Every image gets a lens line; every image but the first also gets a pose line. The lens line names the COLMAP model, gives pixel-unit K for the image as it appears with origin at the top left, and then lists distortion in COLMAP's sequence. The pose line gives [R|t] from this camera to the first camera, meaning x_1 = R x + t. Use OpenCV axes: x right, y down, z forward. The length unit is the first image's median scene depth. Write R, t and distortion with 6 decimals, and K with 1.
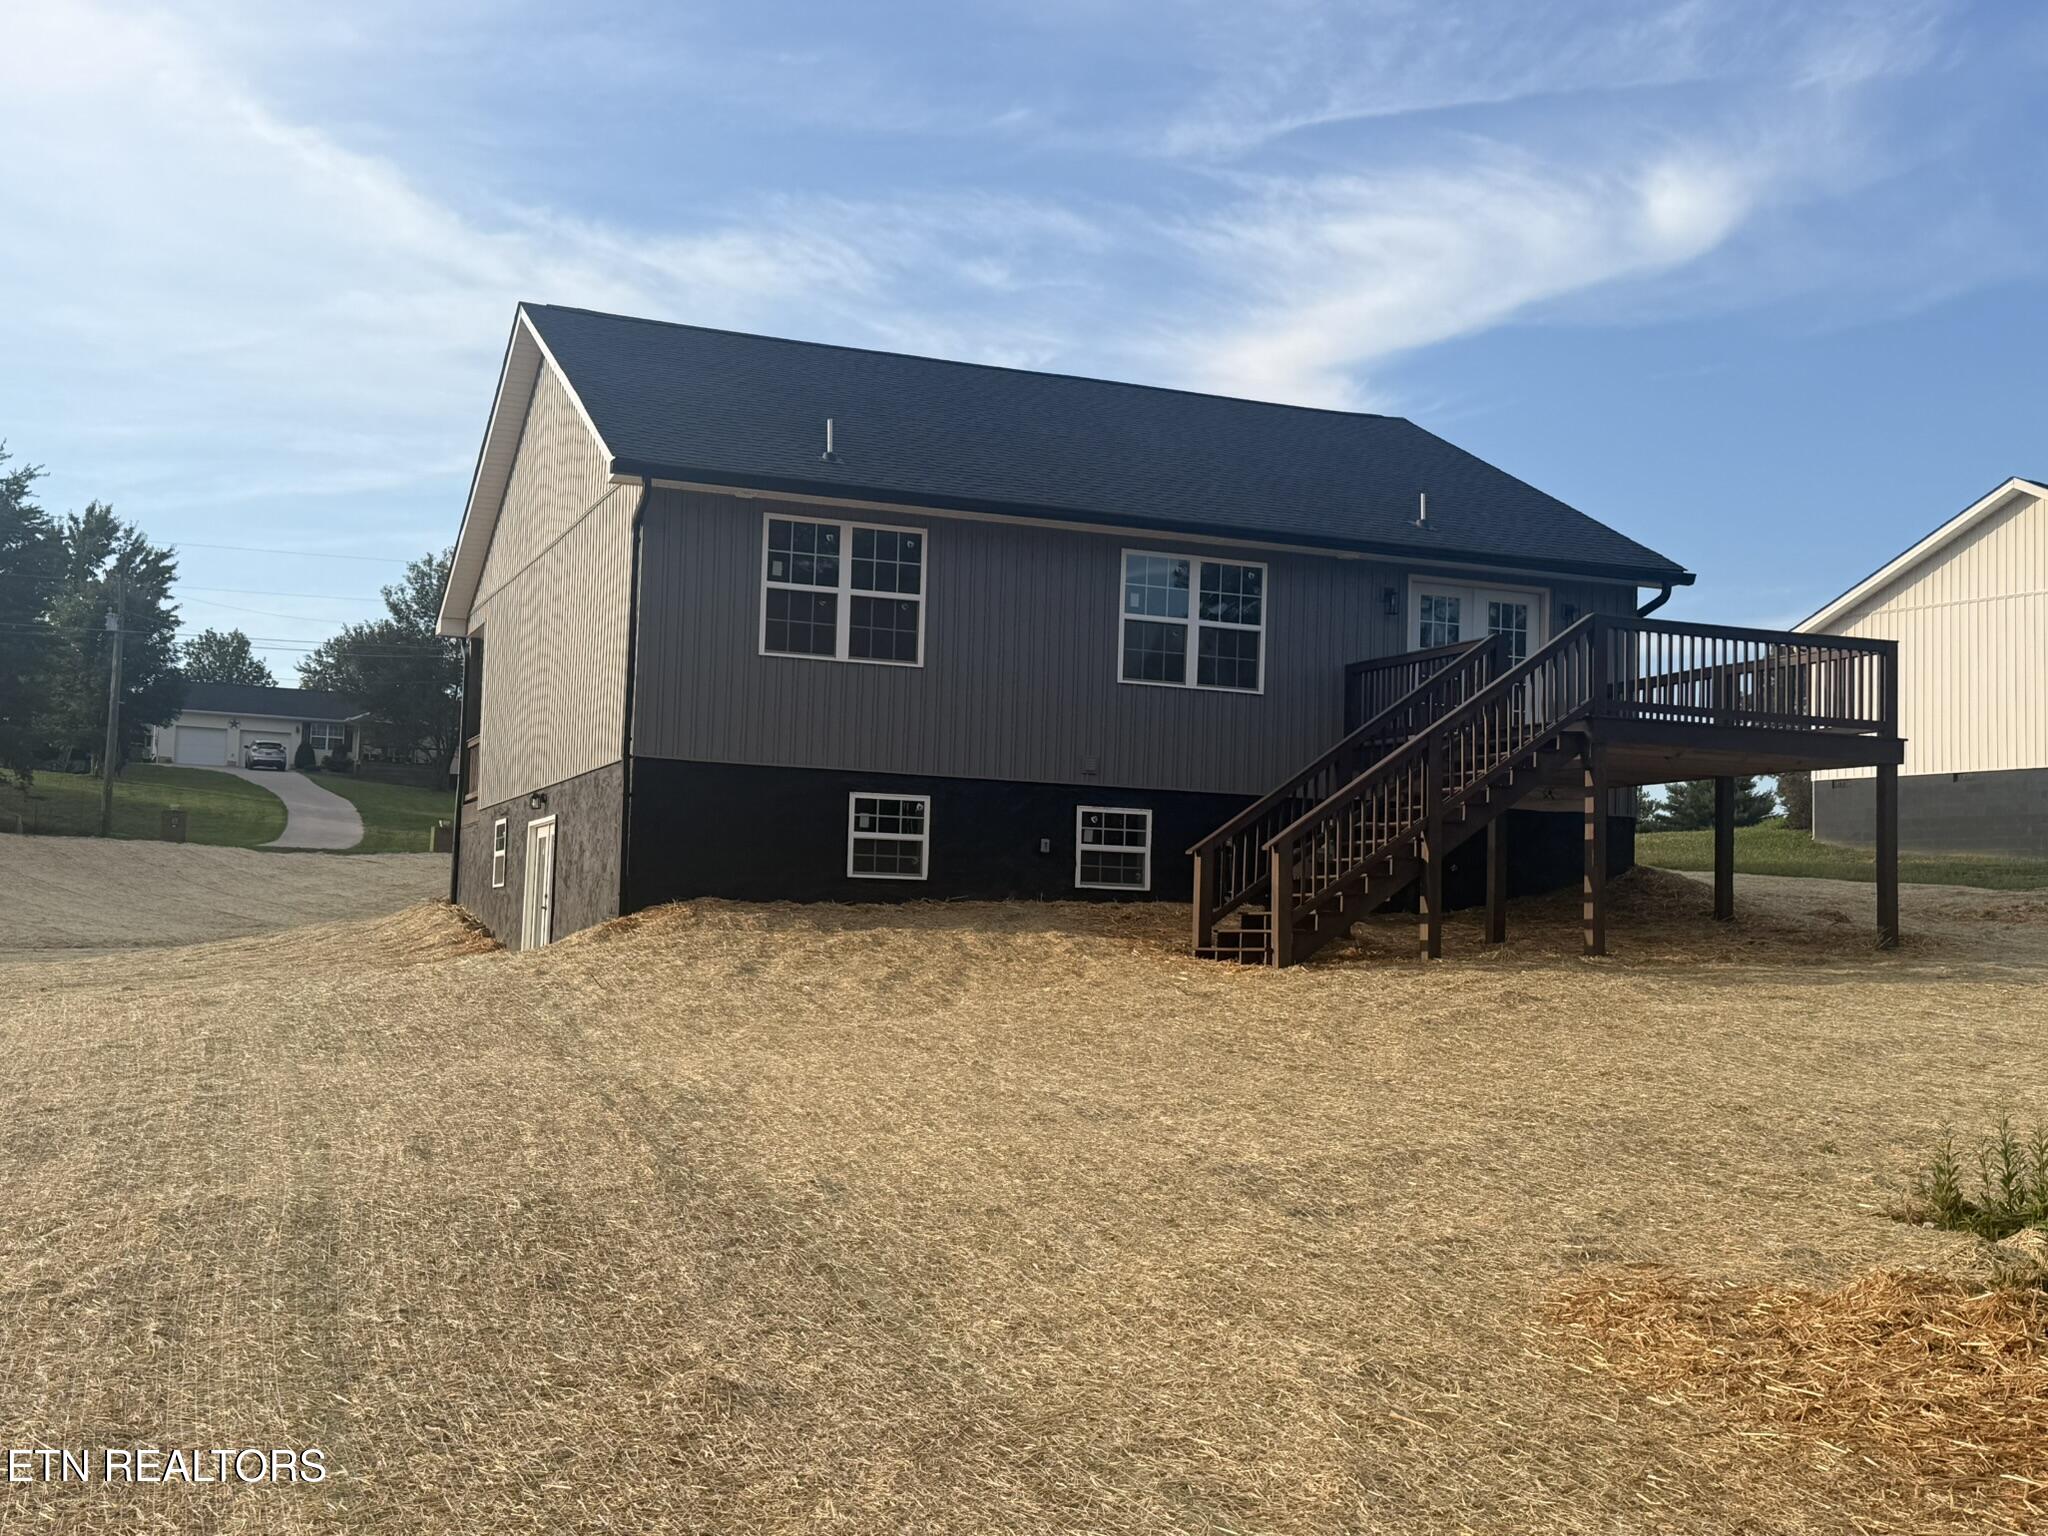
lens RADIAL K [[2325.7, 0, 1024.1], [0, 2325.7, 769.1], [0, 0, 1]] dist [0.015058, 0.000000]
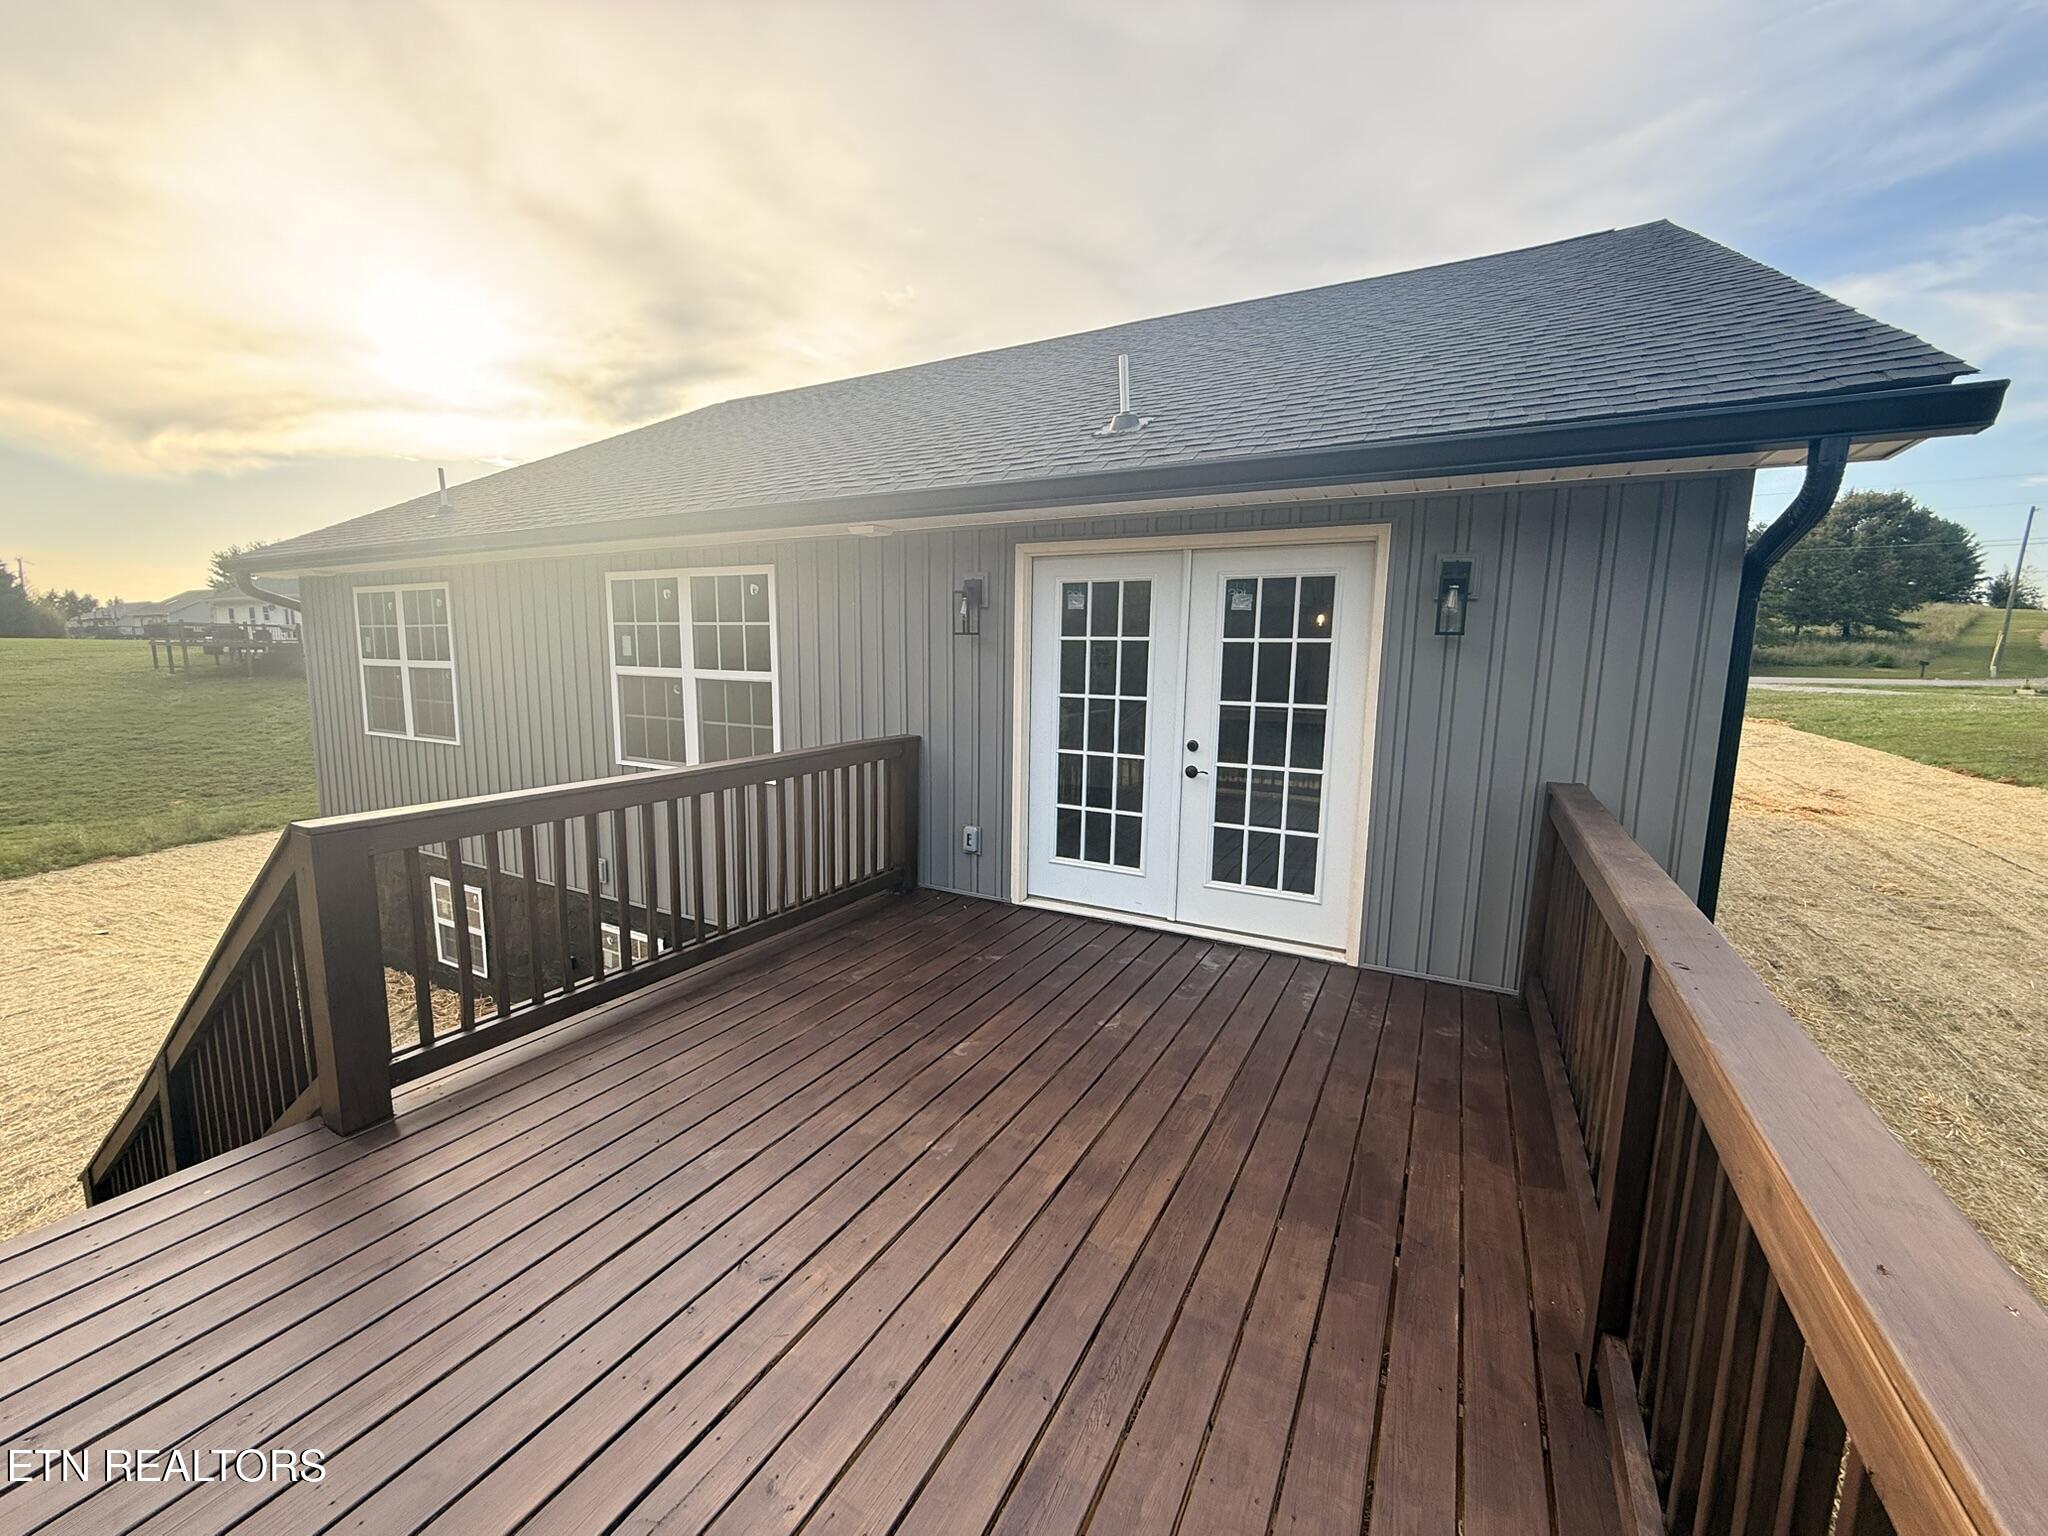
lens RADIAL K [[818.8, 0, 1018.6], [0, 818.8, 764.6], [0, 0, 1]] dist [-0.000867, 0.000056]
pose [[0.637646, 0.087561, -0.765337, 0.294850], [0.070787, 0.982655, 0.171401, -0.066512], [0.767070, -0.163469, 0.620388, 0.866464]]
